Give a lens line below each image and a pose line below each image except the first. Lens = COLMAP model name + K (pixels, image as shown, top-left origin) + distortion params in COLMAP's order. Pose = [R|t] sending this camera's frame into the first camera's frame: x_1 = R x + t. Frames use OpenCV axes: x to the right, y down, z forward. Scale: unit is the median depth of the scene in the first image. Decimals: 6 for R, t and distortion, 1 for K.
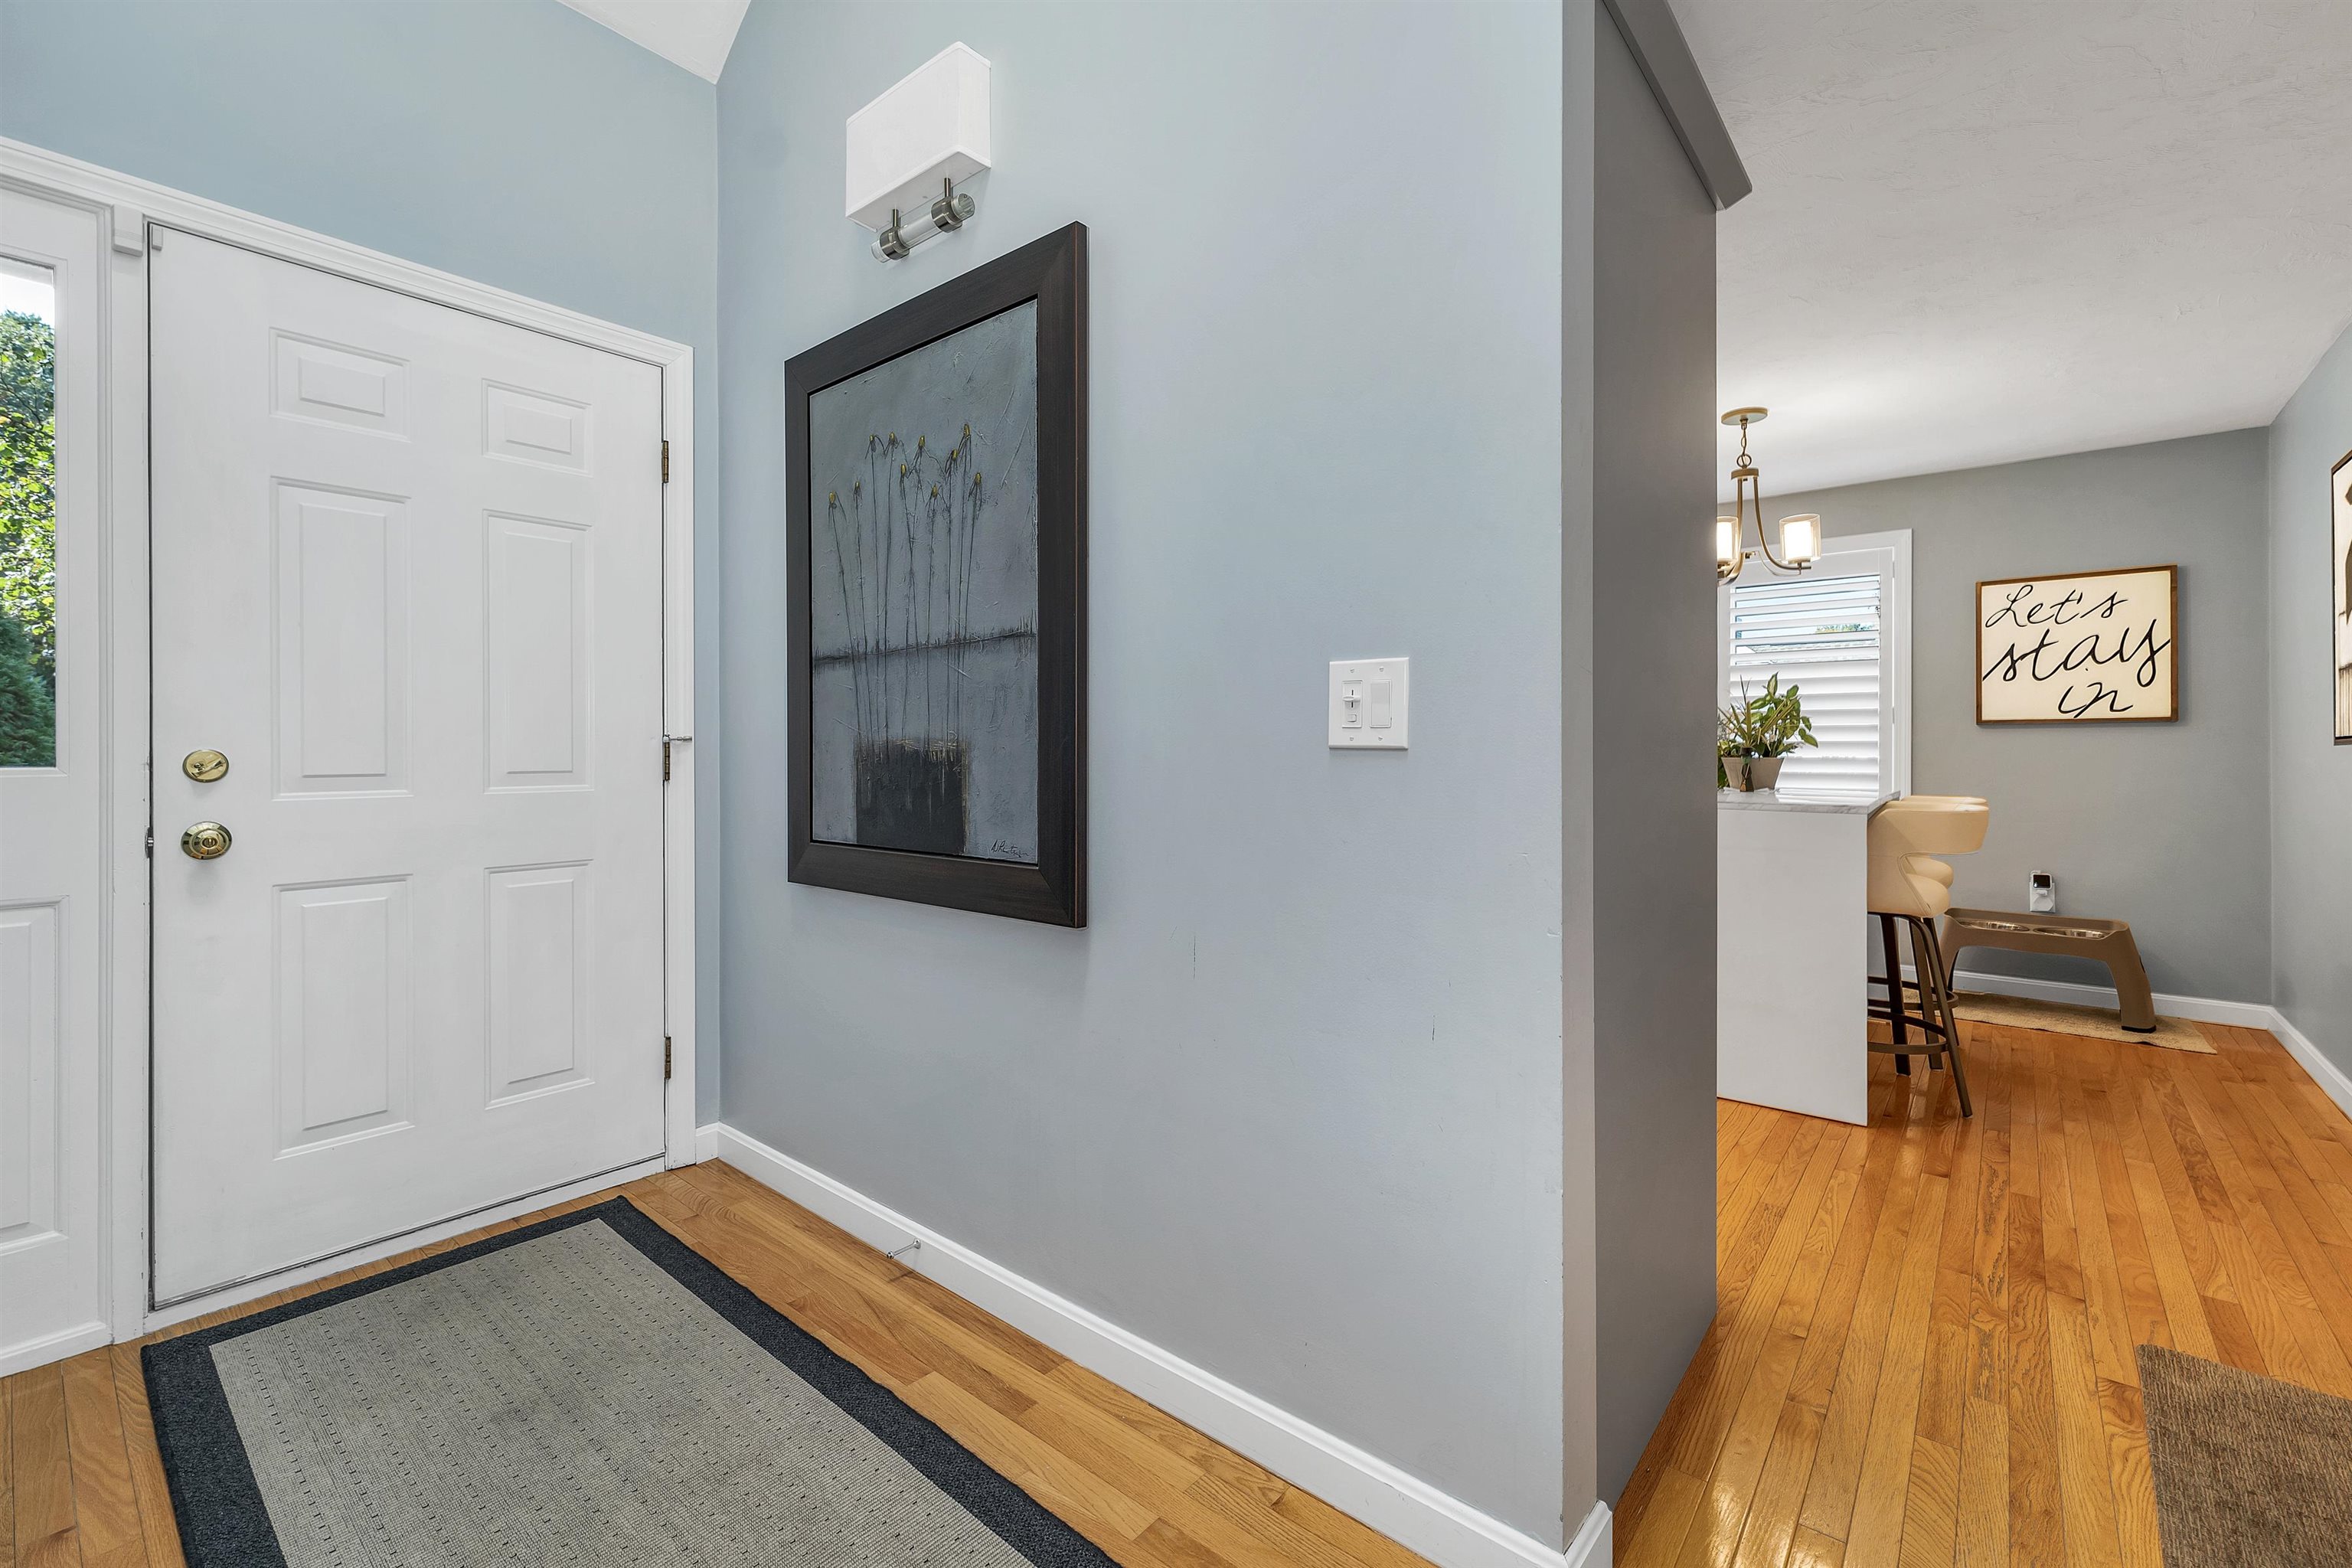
lens RADIAL K [[992.9, 0, 1175.1], [0, 992.9, 745.6], [0, 0, 1]] dist [-0.000494, -0.000183]
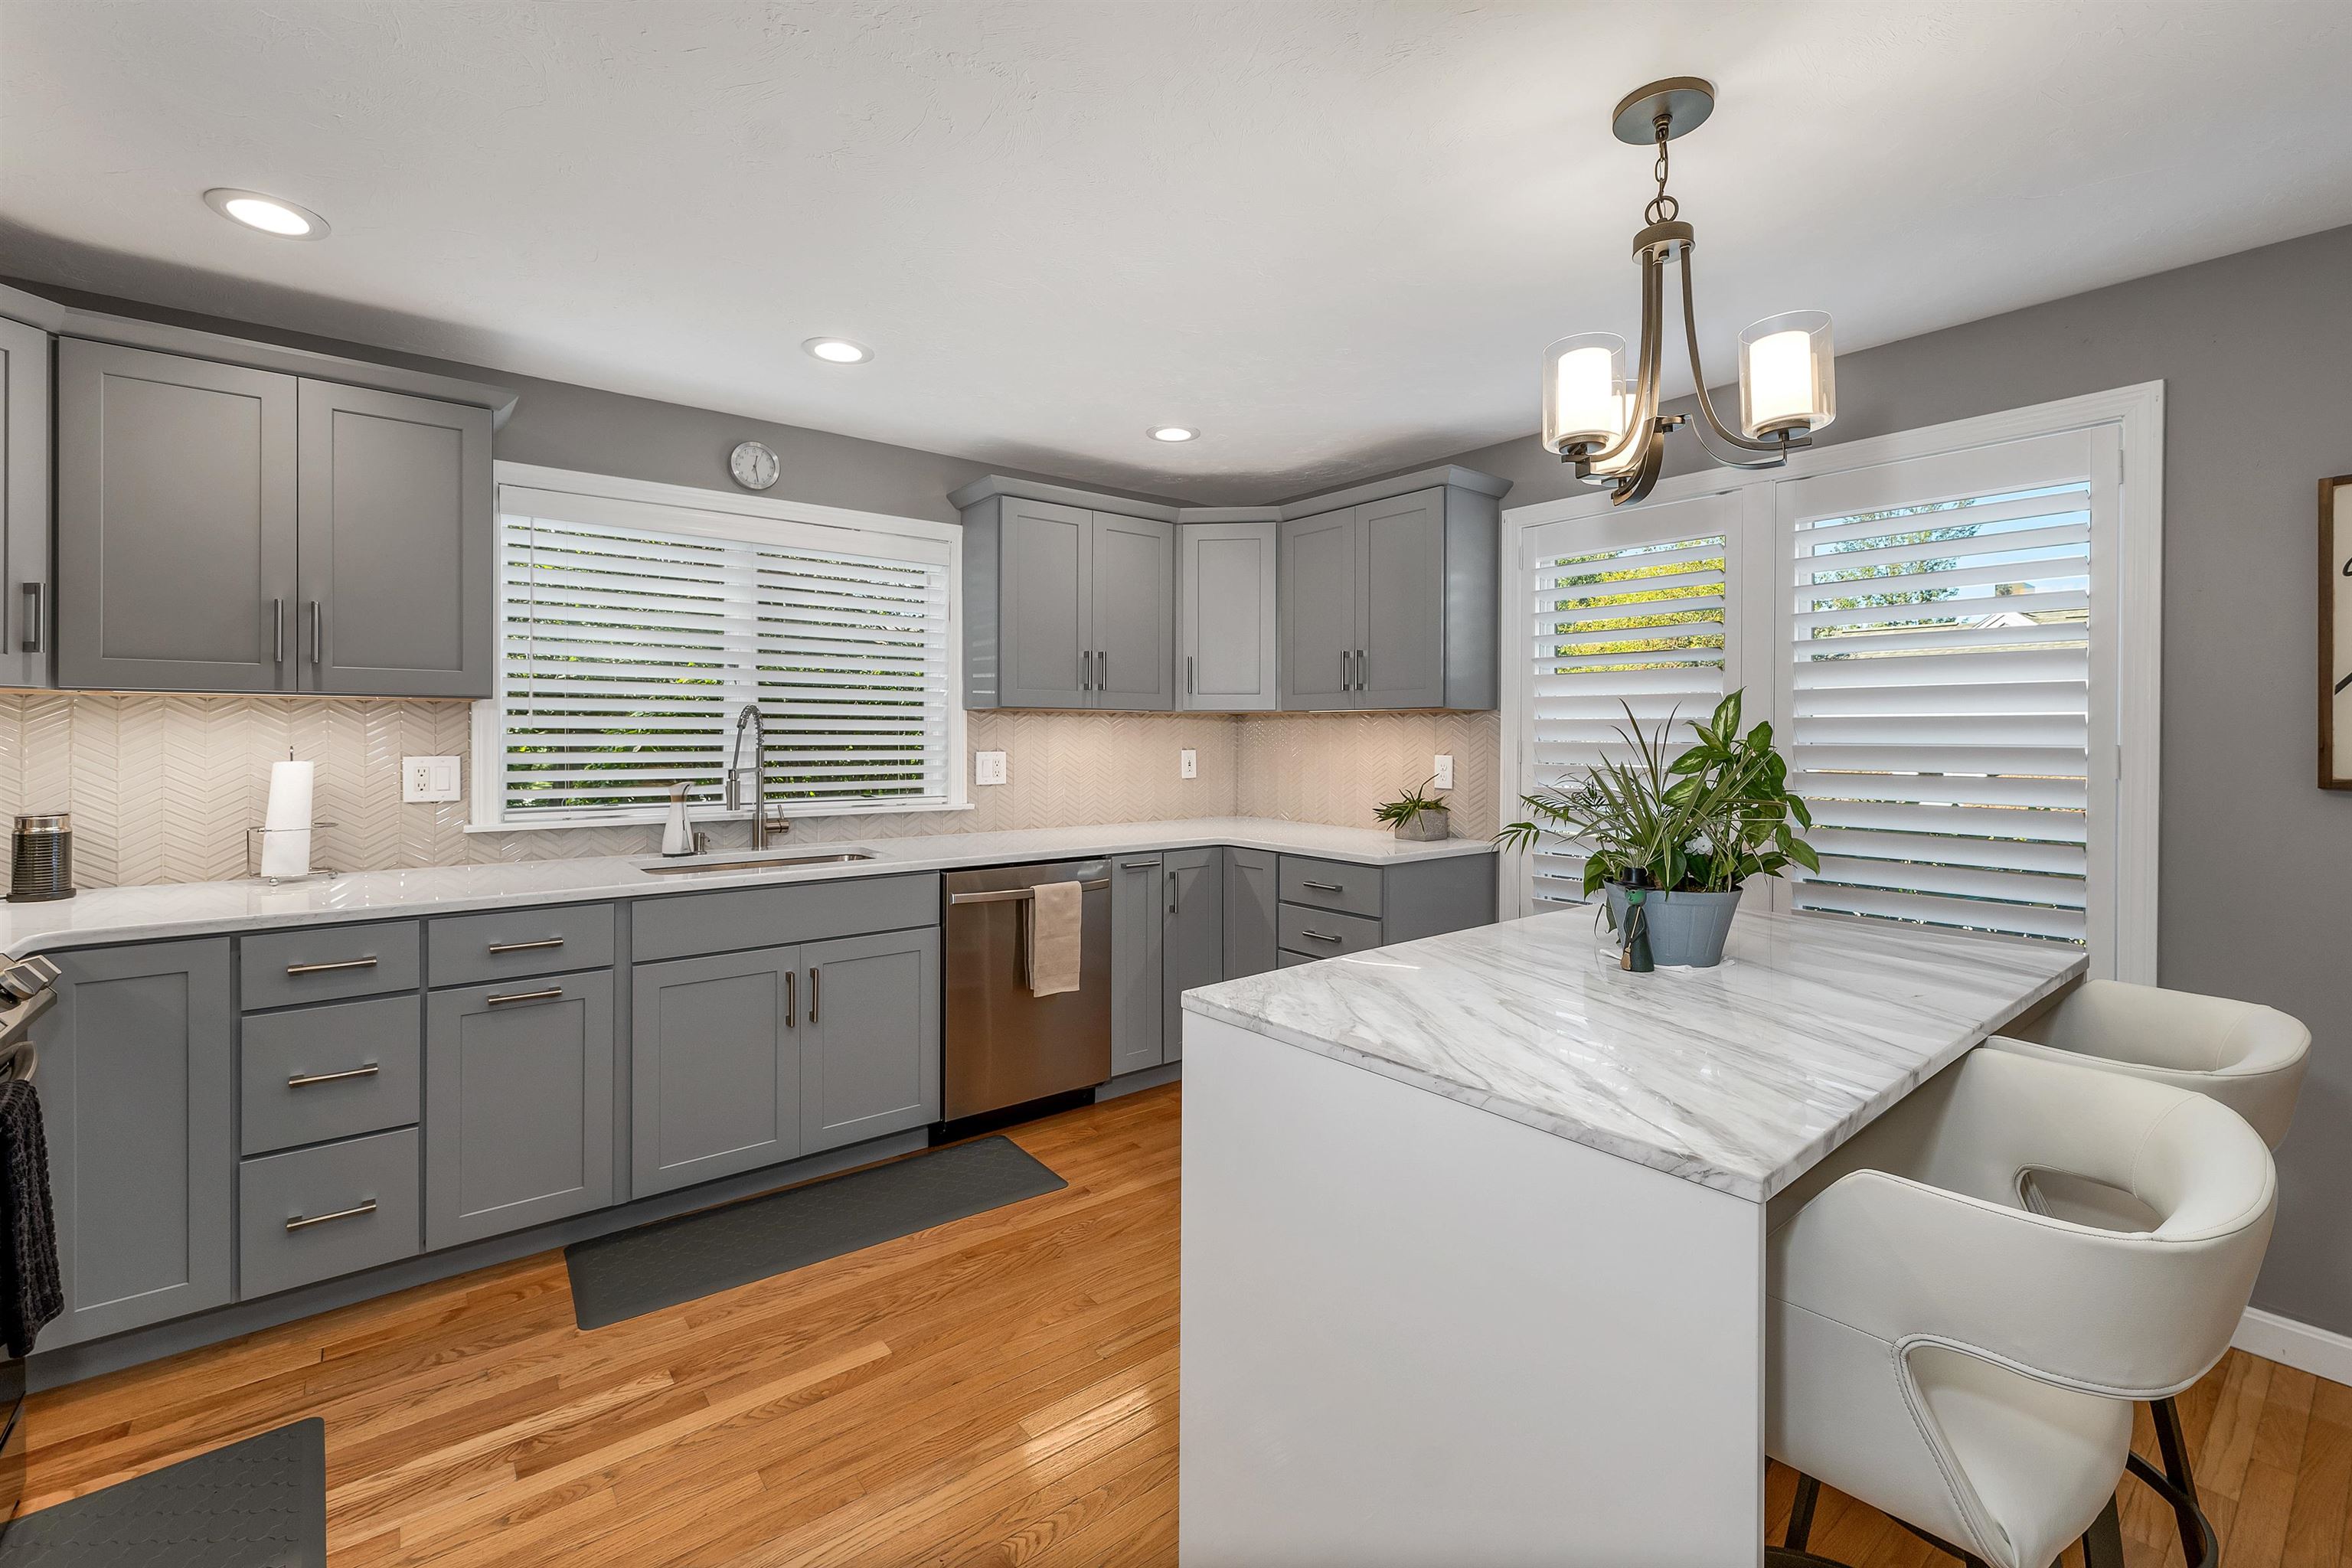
lens RADIAL K [[992.9, 0, 1175.1], [0, 992.9, 745.6], [0, 0, 1]] dist [-0.000494, -0.000183]
pose [[0.978803, 0.004006, -0.204764, 0.417982], [-0.002138, 0.999954, 0.009344, -0.049036], [0.204792, -0.008708, 0.978767, 0.481864]]
